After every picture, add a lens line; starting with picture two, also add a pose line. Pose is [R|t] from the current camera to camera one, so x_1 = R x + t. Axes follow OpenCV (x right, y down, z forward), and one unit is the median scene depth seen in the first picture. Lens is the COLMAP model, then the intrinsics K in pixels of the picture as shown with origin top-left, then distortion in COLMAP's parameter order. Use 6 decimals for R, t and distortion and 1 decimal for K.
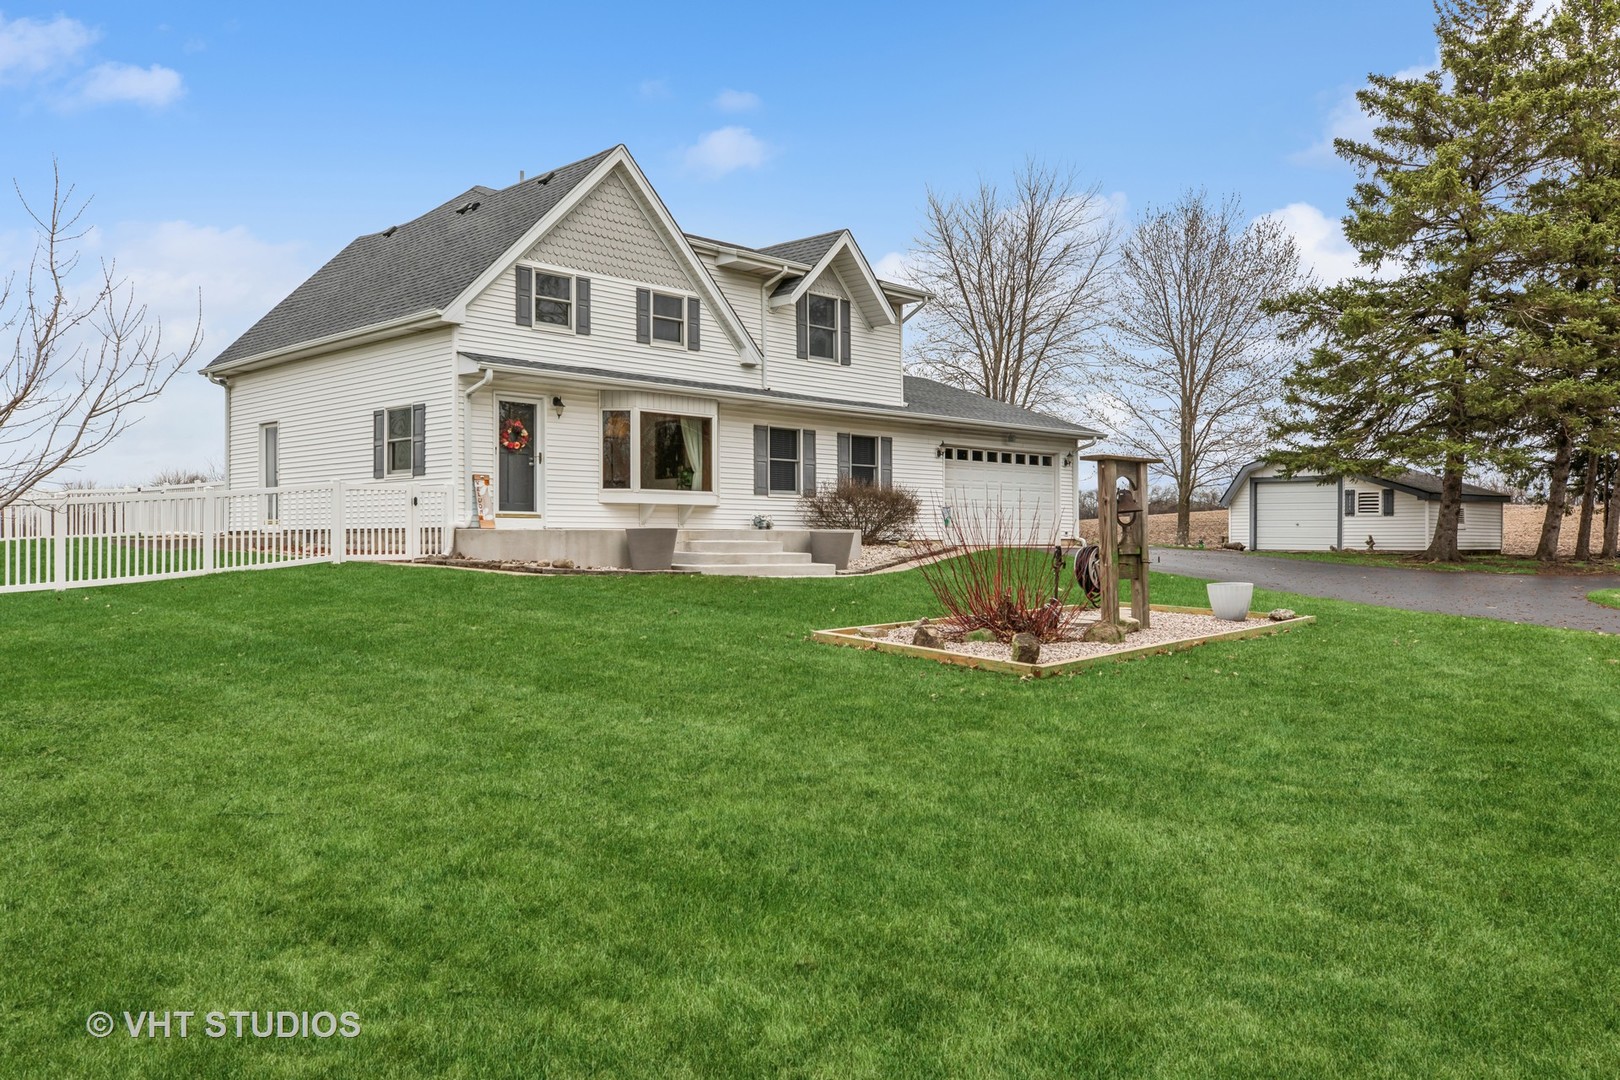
lens RADIAL K [[1256.8, 0, 808.6], [0, 1256.8, 535.7], [0, 0, 1]] dist [0.057584, 0.002504]
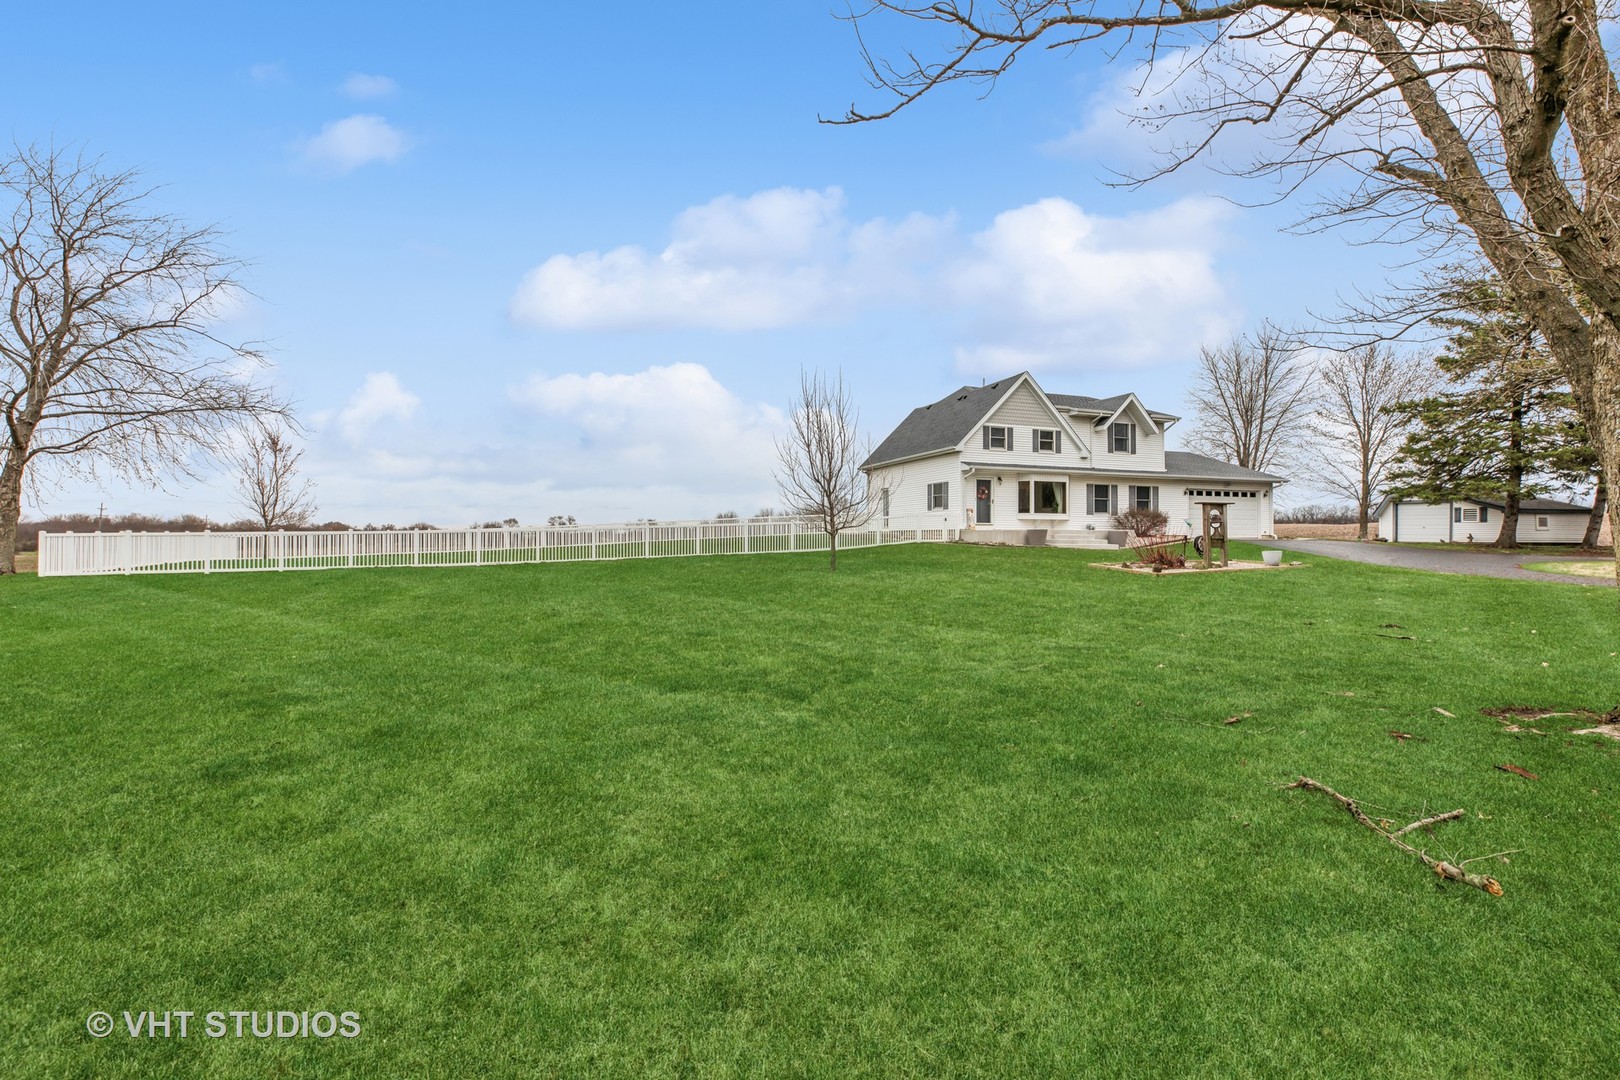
lens RADIAL K [[737.1, 0, 813.7], [0, 737.1, 530.8], [0, 0, 1]] dist [-0.016146, 0.009163]
pose [[0.906264, -0.000121, -0.422711, 0.071544], [-0.001841, 0.999989, -0.004234, 0.002735], [0.422707, 0.004615, 0.906254, -0.408365]]
